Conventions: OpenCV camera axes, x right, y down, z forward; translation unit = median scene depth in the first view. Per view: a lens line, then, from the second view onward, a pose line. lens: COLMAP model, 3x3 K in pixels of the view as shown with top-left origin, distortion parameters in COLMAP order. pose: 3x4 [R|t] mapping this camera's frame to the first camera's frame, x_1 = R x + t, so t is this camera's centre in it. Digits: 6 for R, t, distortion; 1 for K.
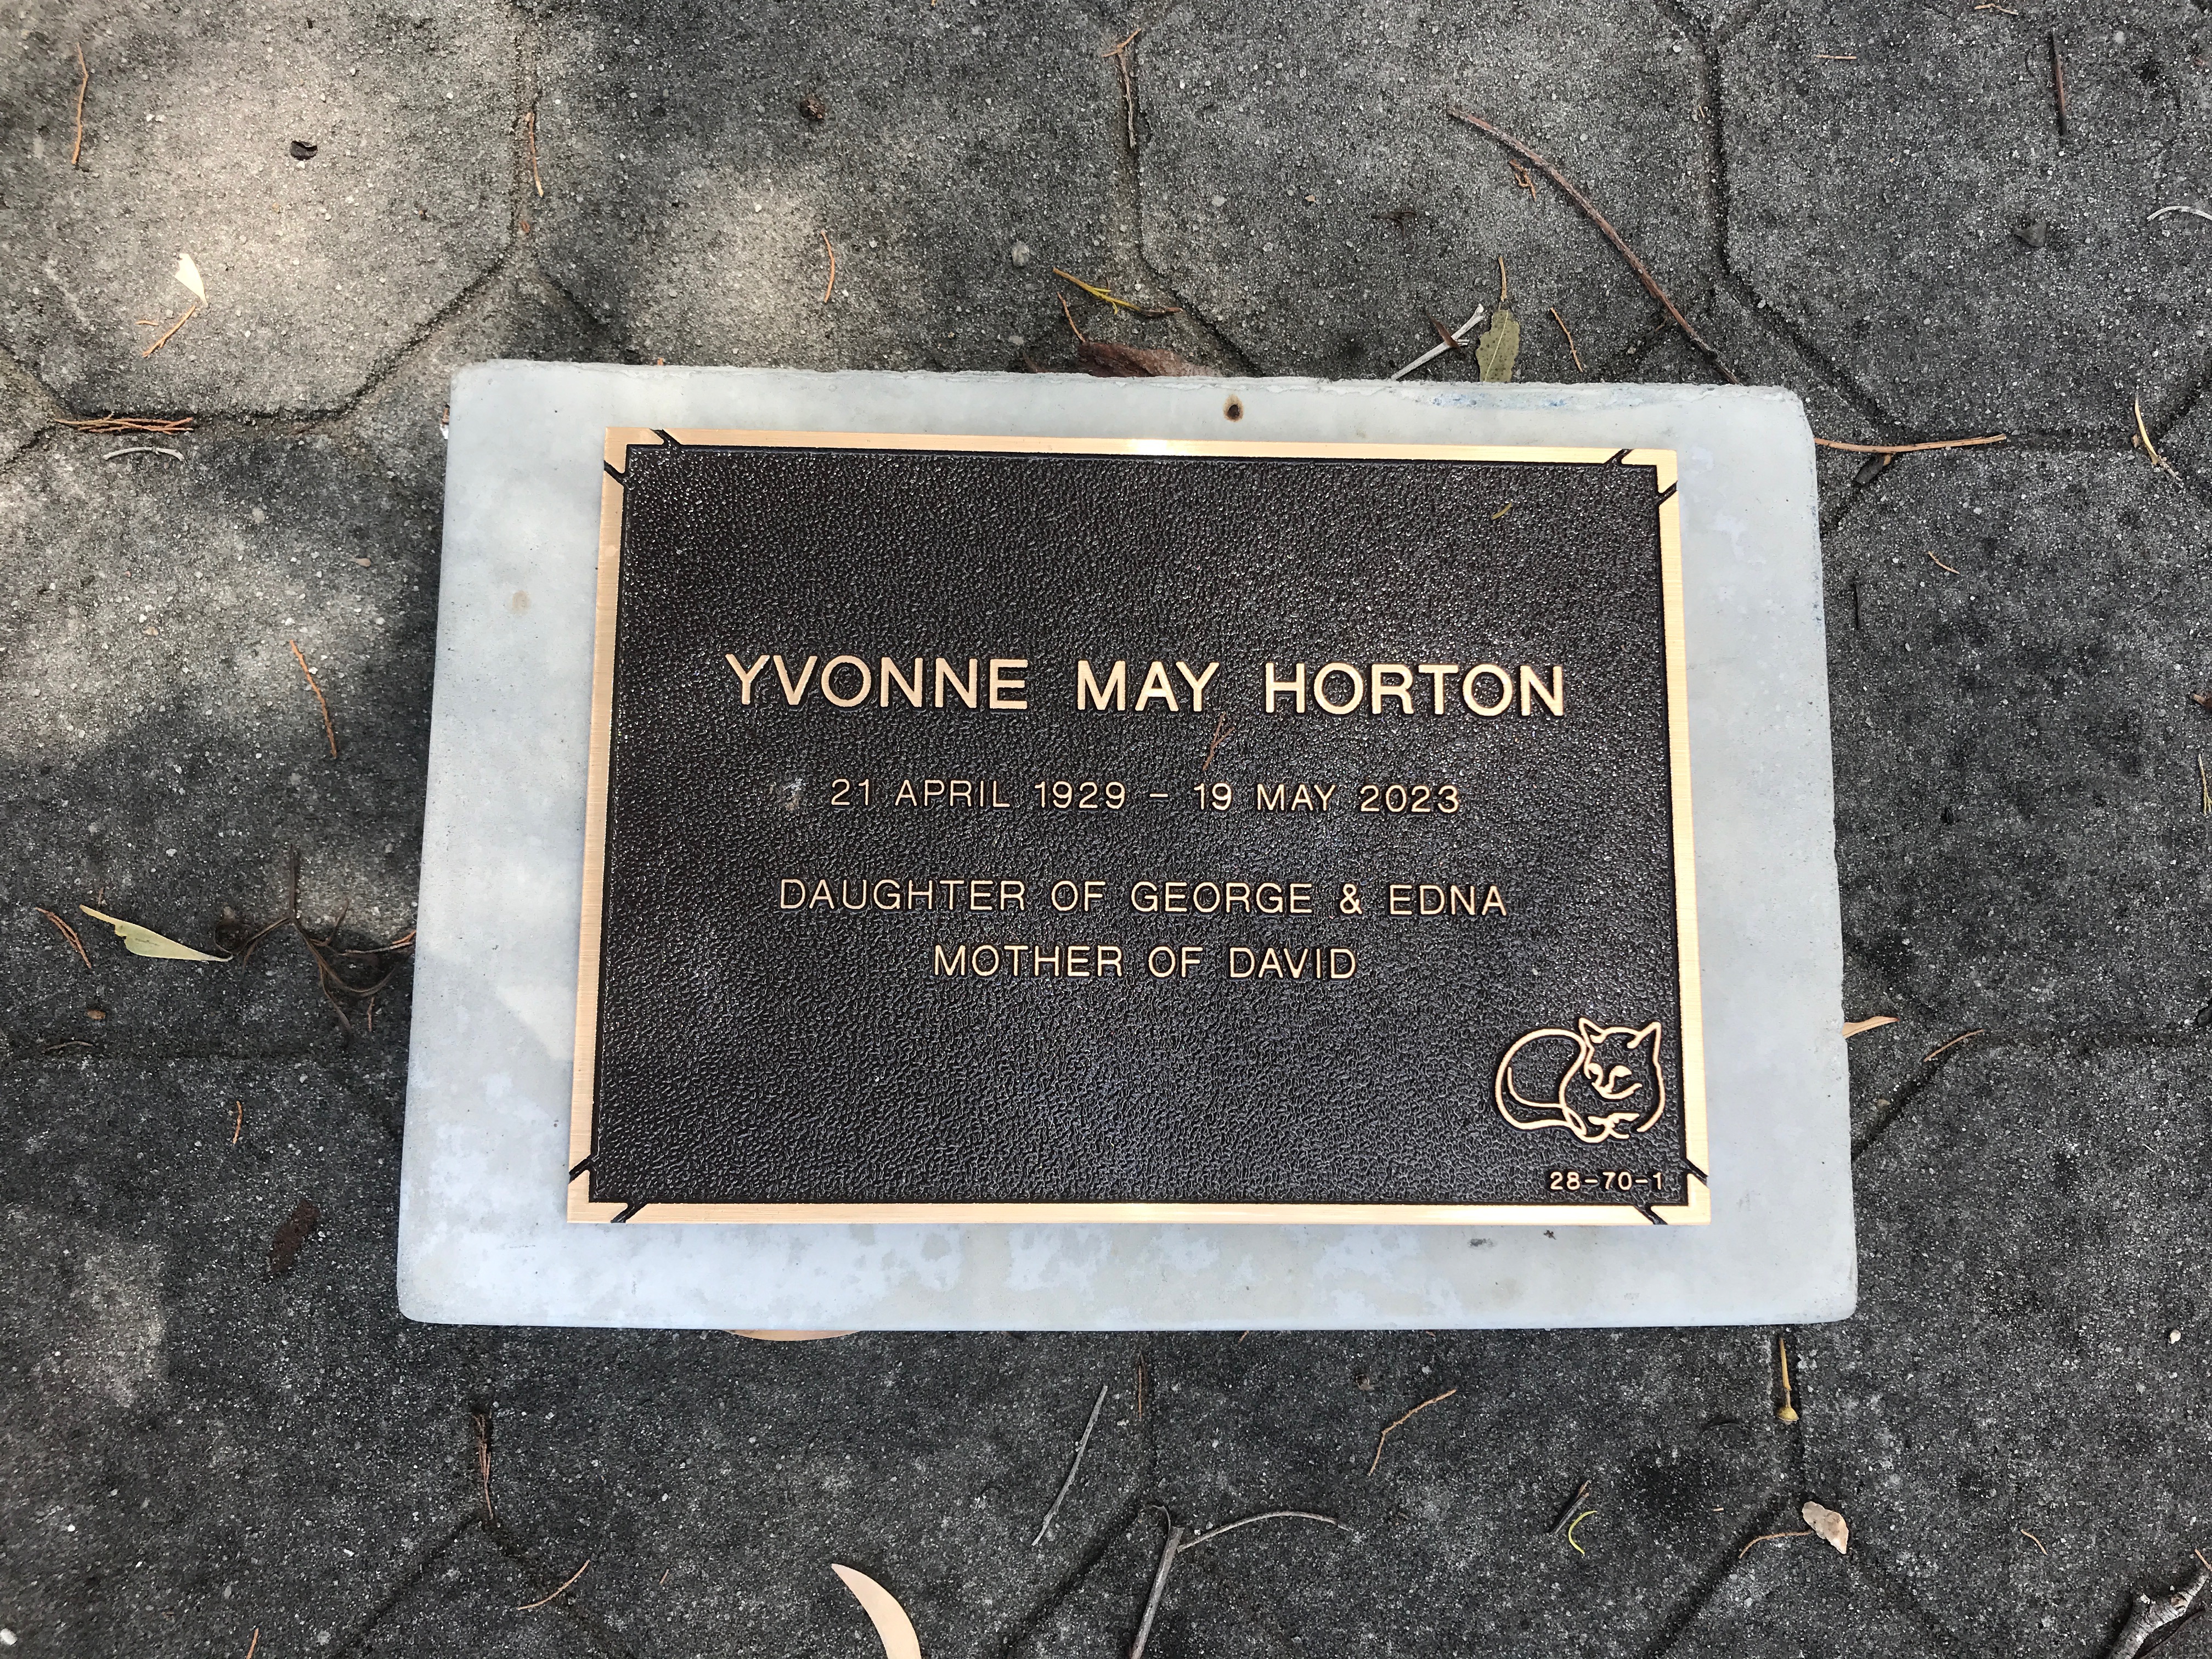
lens RADIAL K [[1842.8, 0, 1099.9], [0, 1842.8, 846.0], [0, 0, 1]] dist [0.034580, -0.036750]
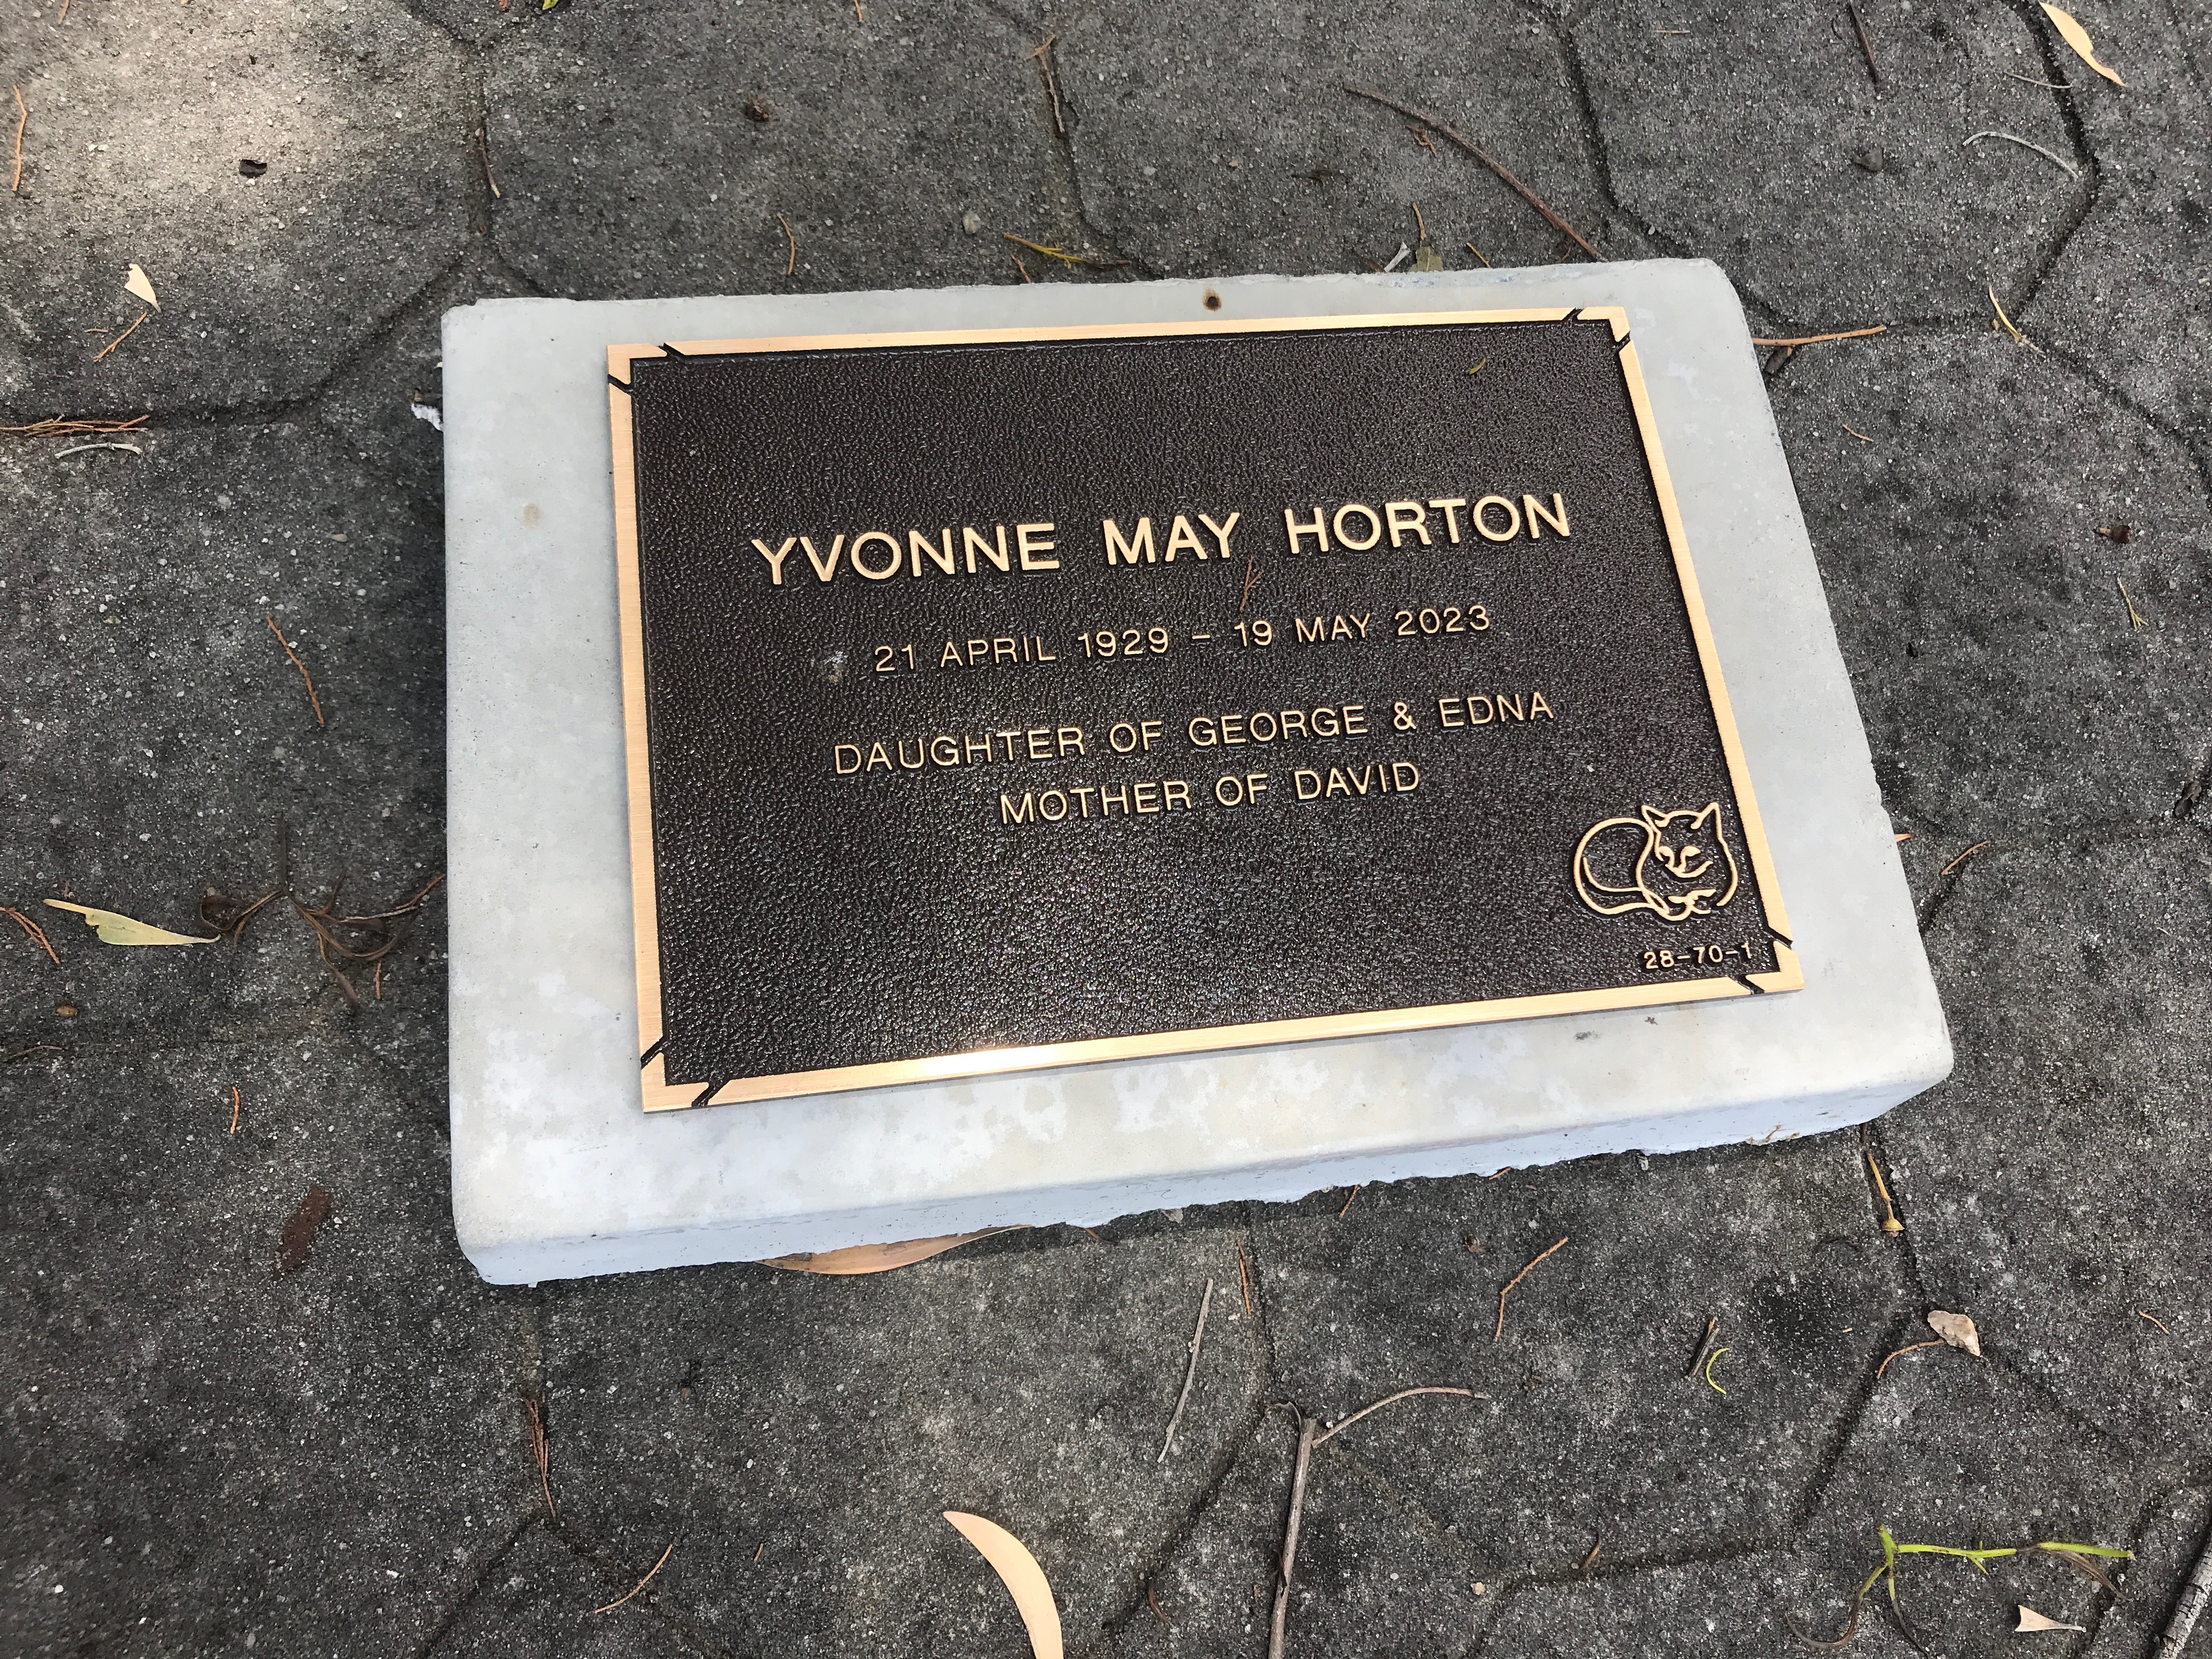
lens RADIAL K [[1842.8, 0, 1114.4], [0, 1842.8, 822.9], [0, 0, 1]] dist [0.034580, -0.036750]
pose [[0.987255, -0.100652, 0.123277, -0.136359], [0.122499, 0.975094, -0.184893, 0.230545], [-0.101597, 0.197638, 0.974996, 0.042534]]
